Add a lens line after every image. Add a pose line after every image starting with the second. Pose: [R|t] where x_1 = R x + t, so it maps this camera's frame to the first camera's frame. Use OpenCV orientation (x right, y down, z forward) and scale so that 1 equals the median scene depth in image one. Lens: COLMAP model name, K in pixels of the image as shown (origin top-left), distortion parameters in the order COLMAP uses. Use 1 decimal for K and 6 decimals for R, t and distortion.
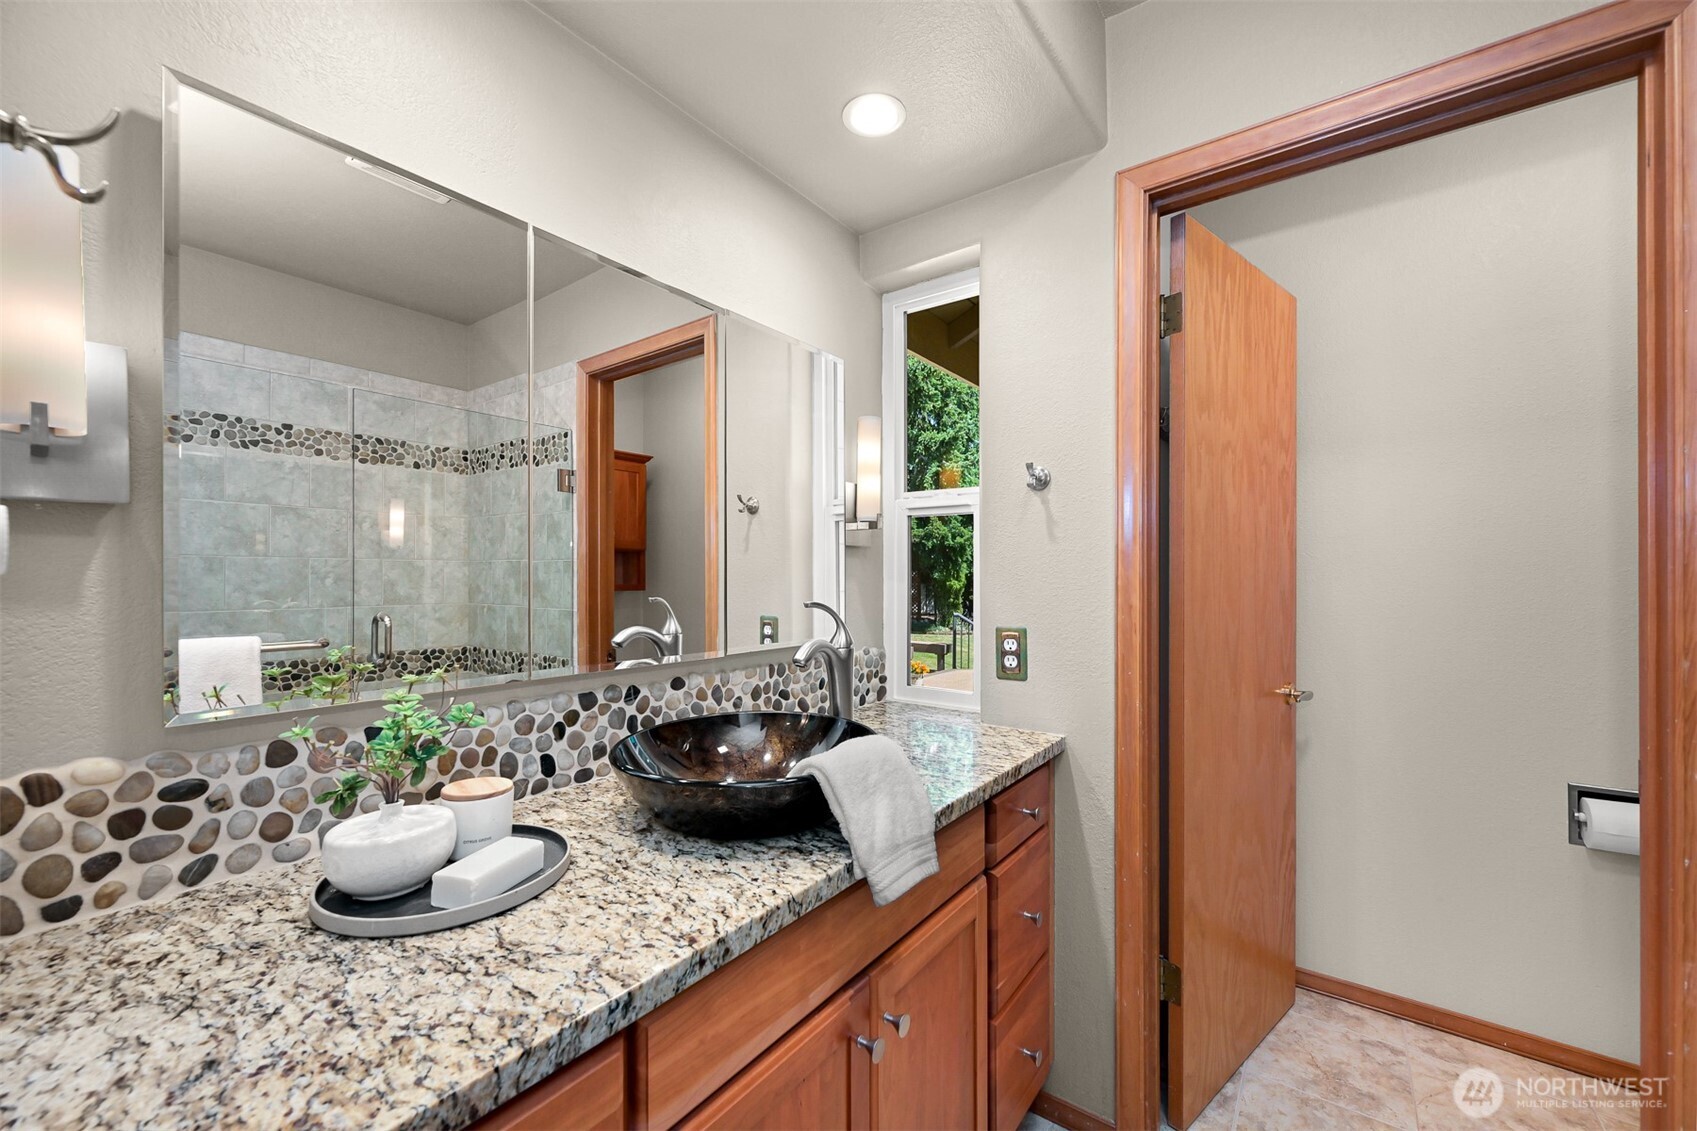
lens RADIAL K [[661.2, 0, 860.7], [0, 661.2, 573.2], [0, 0, 1]] dist [-0.000367, -0.000051]
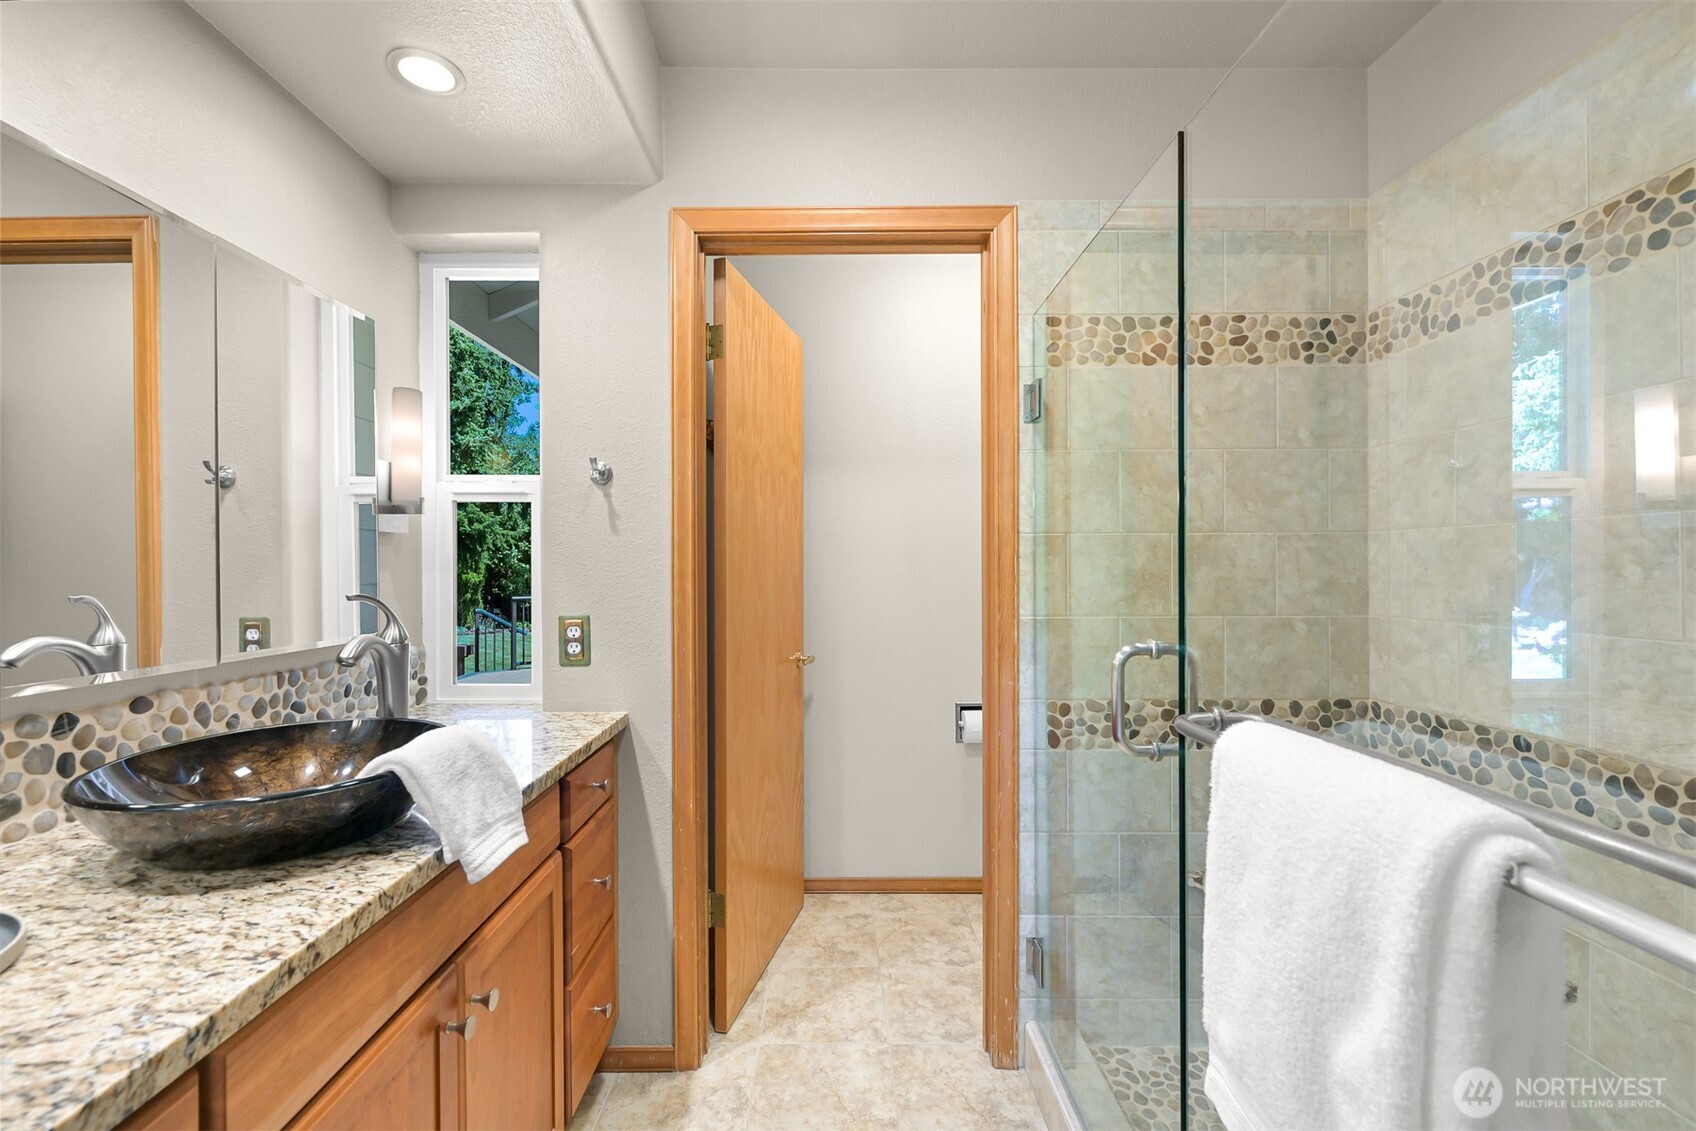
lens RADIAL K [[667.3, 0, 855.6], [0, 667.3, 565.4], [0, 0, 1]] dist [0.001879, -0.000119]
pose [[0.787303, -0.004017, 0.616553, -0.082032], [0.002662, 0.999992, 0.003116, 0.002706], [-0.616560, -0.000812, 0.787307, -0.107782]]
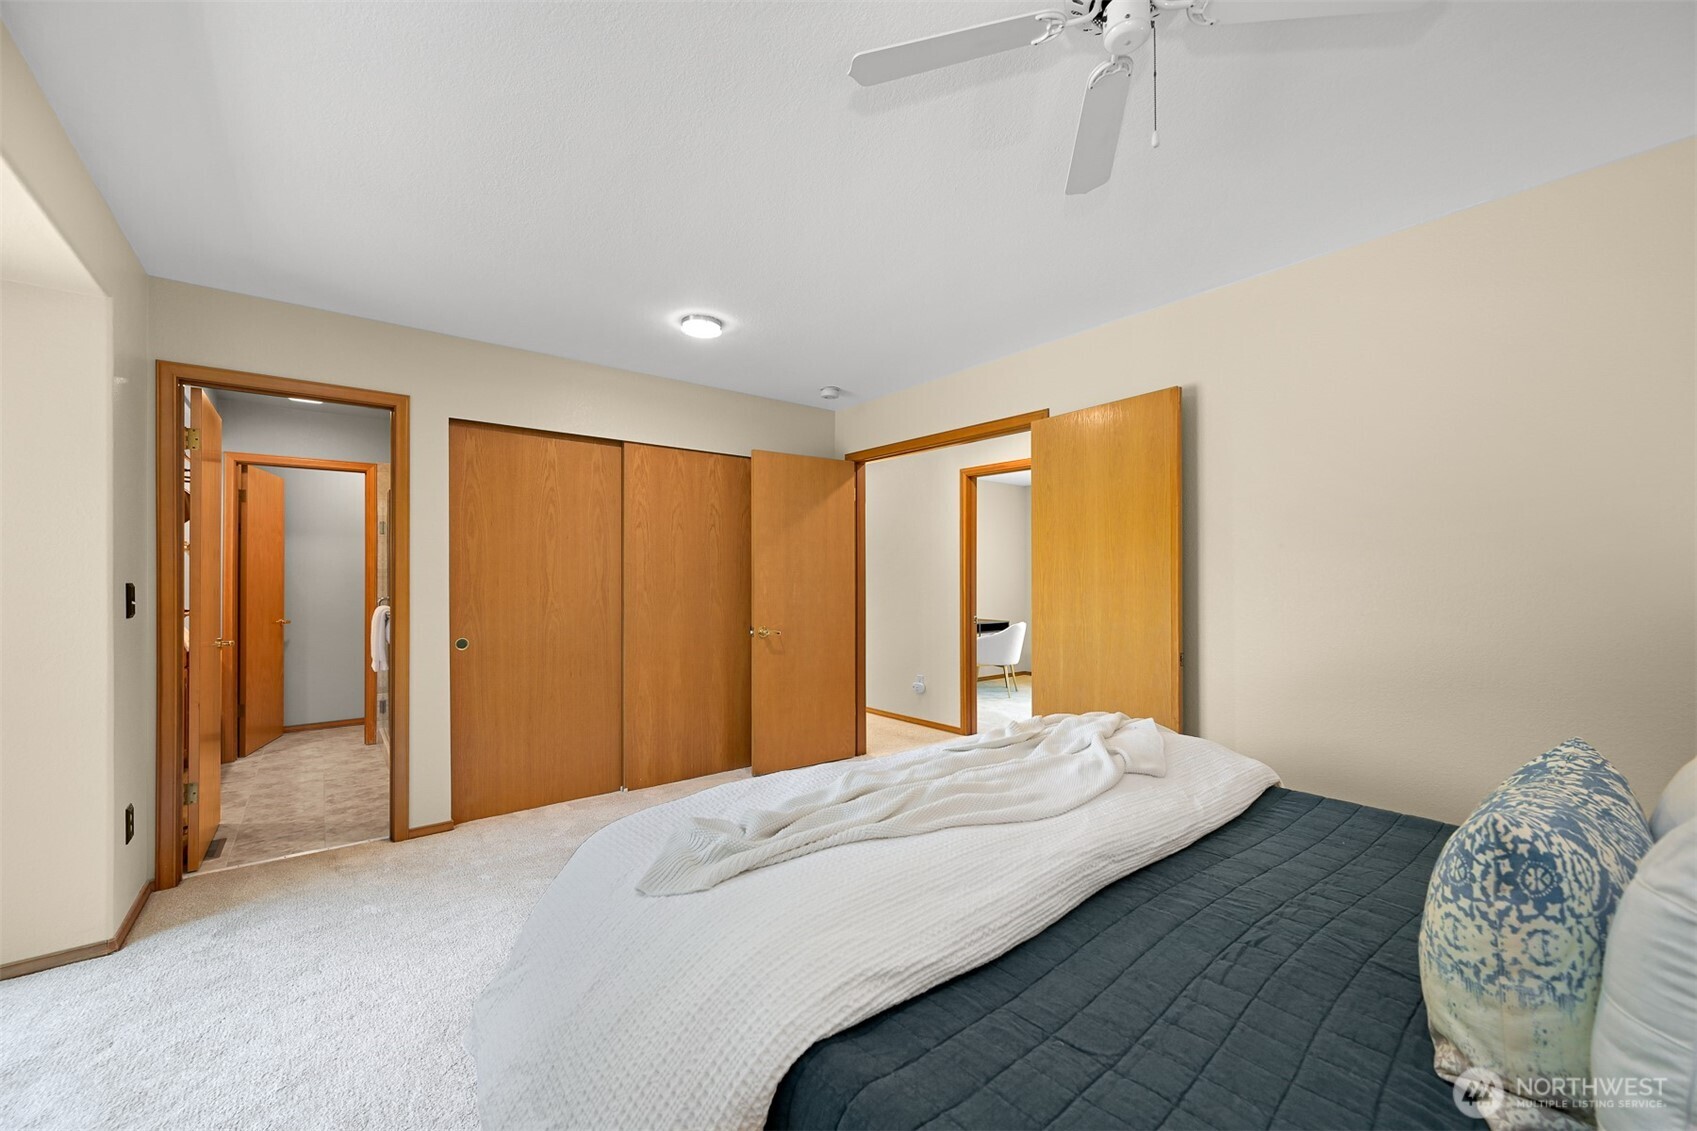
lens RADIAL K [[667.7, 0, 856.1], [0, 667.7, 565.4], [0, 0, 1]] dist [0.001879, -0.000119]
pose [[0.263027, 0.002759, 0.964785, -2.609641], [-0.002101, 0.999995, -0.002287, -0.099554], [-0.964786, -0.001425, 0.263031, -3.780359]]
